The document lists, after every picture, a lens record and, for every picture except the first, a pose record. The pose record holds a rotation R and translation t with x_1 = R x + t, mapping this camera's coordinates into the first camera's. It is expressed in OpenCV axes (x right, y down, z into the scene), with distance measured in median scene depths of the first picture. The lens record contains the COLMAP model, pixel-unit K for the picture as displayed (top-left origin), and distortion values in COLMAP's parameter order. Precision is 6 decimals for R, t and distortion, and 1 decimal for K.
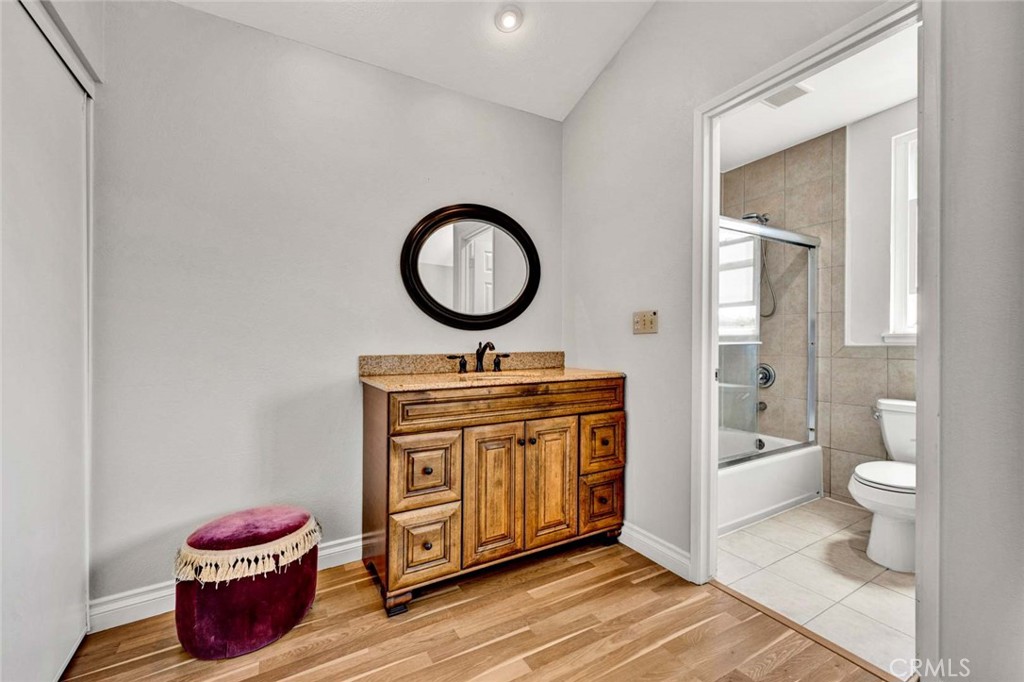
lens RADIAL K [[418.3, 0, 513.7], [0, 418.3, 342.9], [0, 0, 1]] dist [-0.003262, 0.001057]
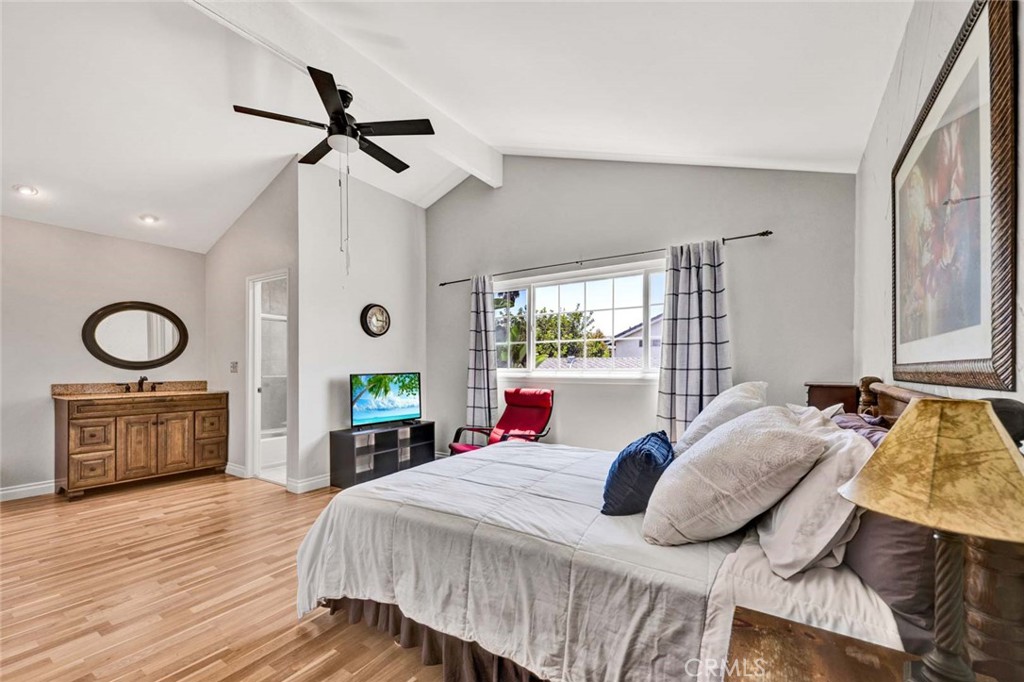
lens RADIAL K [[418.3, 0, 500.8], [0, 418.3, 371.5], [0, 0, 1]] dist [-0.003262, 0.001057]
pose [[0.899401, -0.000606, 0.437124, 0.648021], [-0.003131, 0.999964, 0.007829, -0.049782], [-0.437113, -0.008410, 0.899367, -1.626548]]
